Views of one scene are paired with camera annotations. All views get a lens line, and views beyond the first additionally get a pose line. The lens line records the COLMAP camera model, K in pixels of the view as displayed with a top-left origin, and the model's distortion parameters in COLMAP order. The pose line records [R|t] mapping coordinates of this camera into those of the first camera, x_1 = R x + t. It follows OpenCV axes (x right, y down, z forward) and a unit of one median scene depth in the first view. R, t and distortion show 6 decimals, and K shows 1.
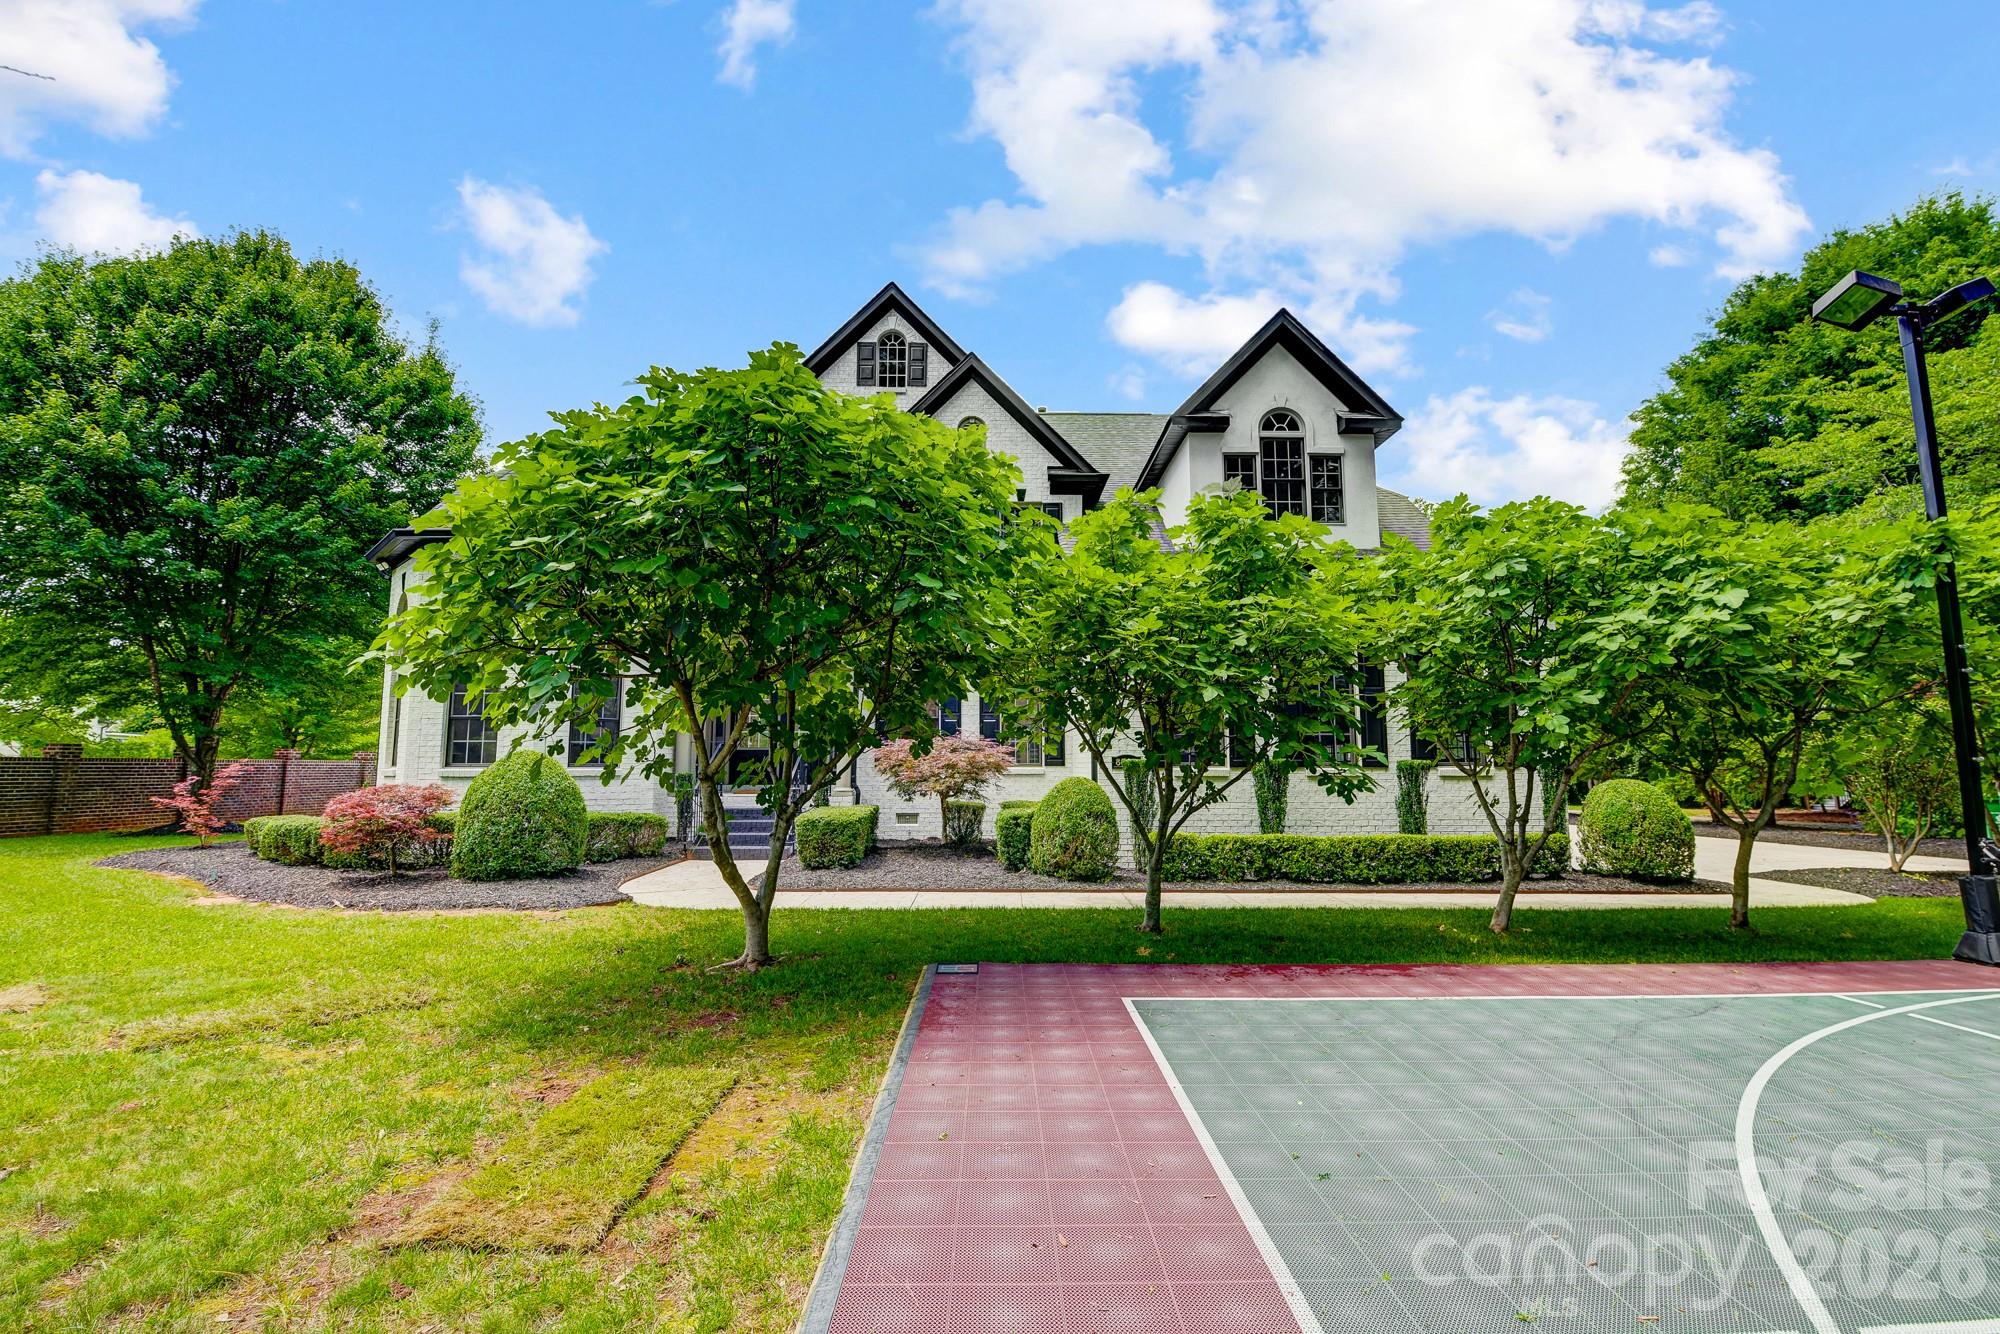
lens RADIAL K [[887.4, 0, 1001.3], [0, 887.4, 663.6], [0, 0, 1]] dist [-0.002280, -0.000238]
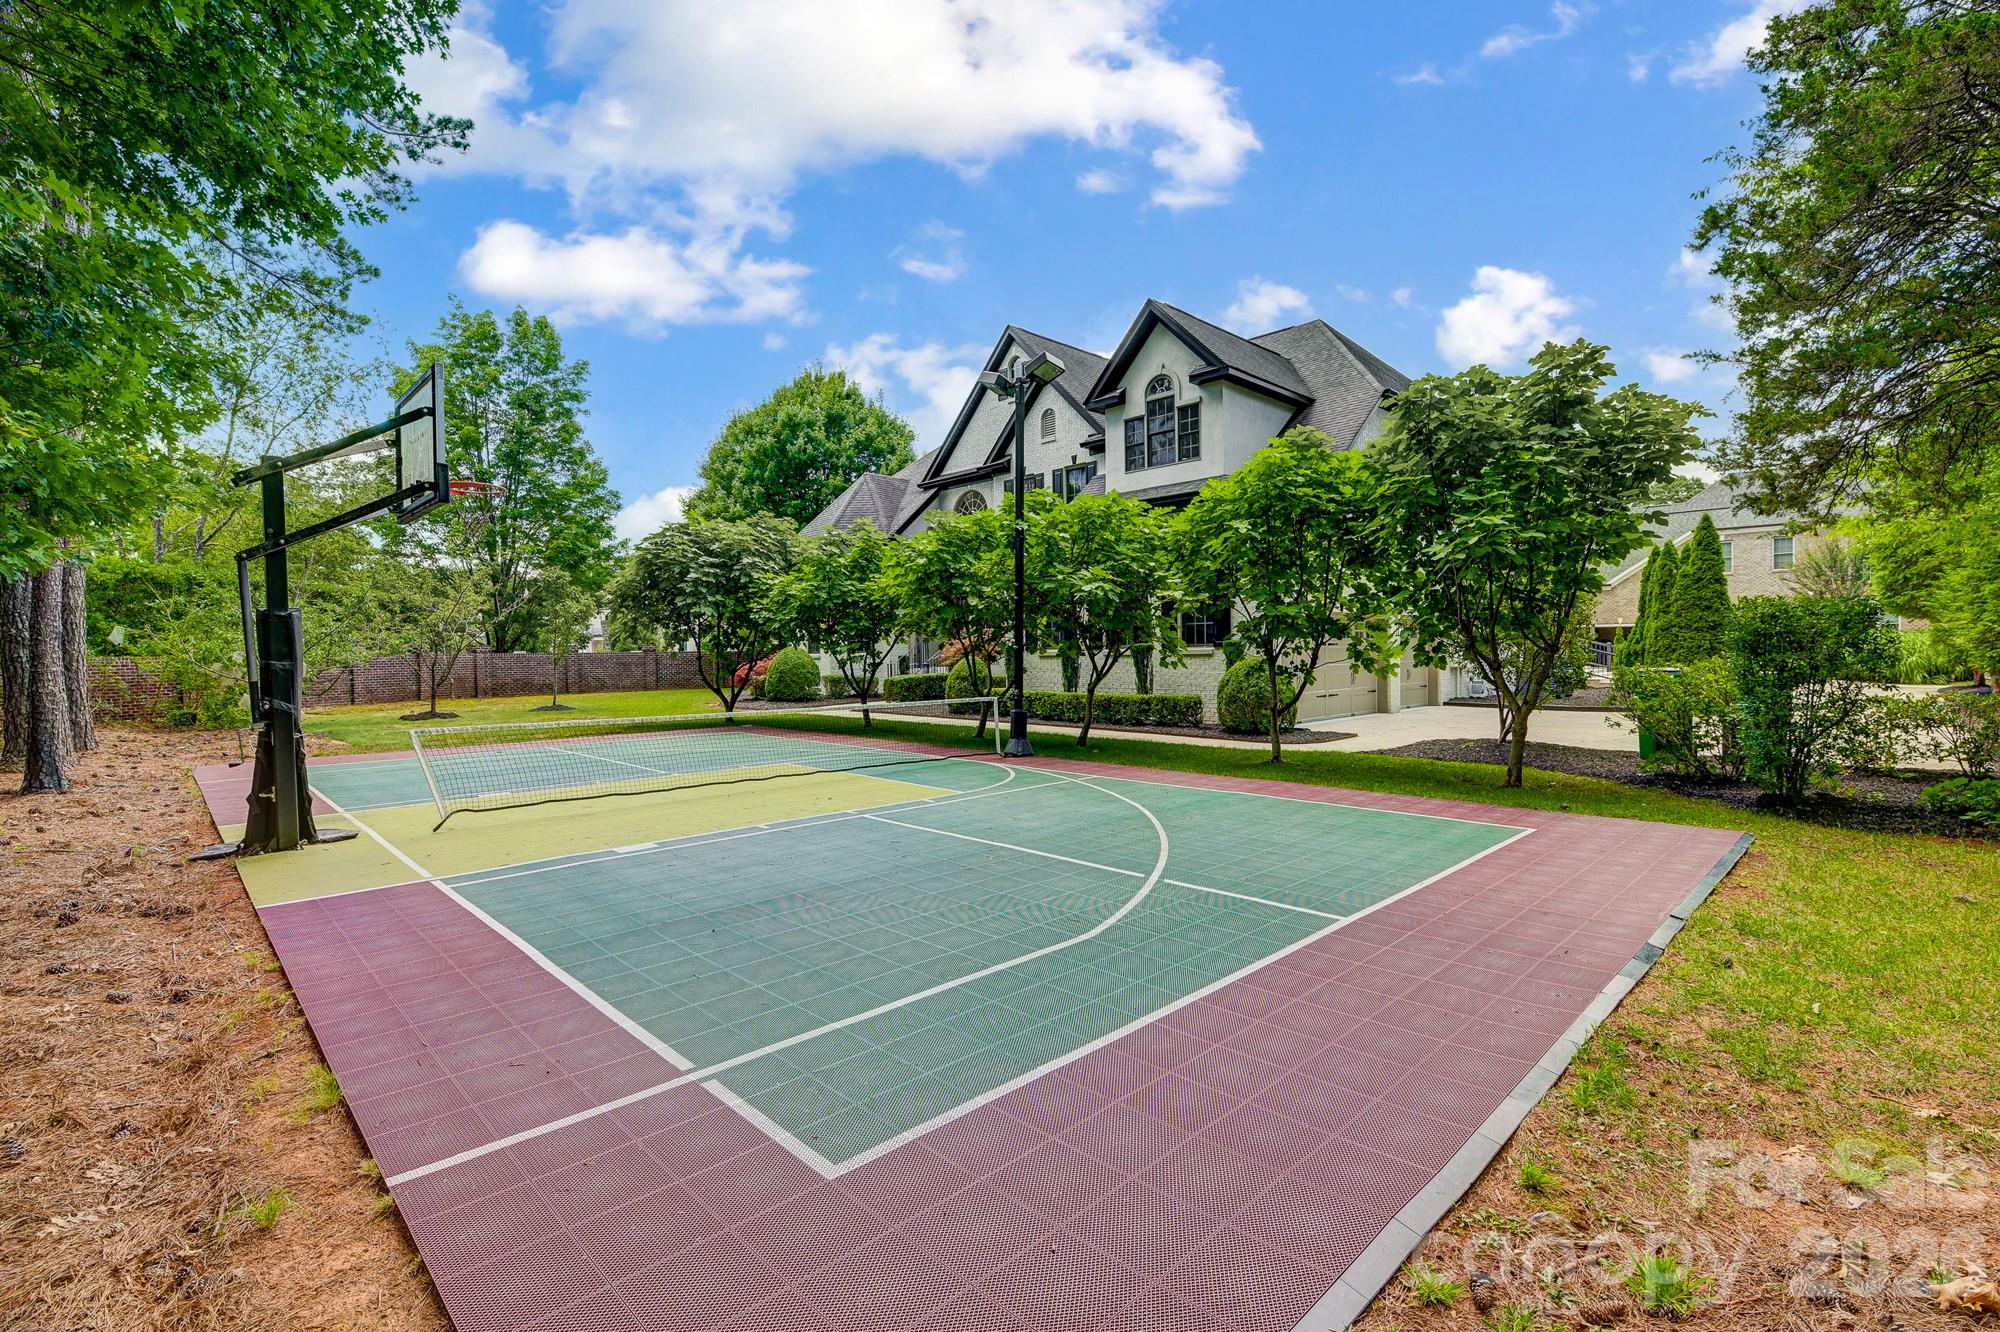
lens RADIAL K [[887.4, 0, 1002.0], [0, 887.4, 665.5], [0, 0, 1]] dist [-0.002280, -0.000238]
pose [[0.693103, 0.005237, -0.720820, 1.109264], [0.107929, 0.987947, 0.110957, -0.034075], [0.712713, -0.154702, 0.684184, -0.133059]]
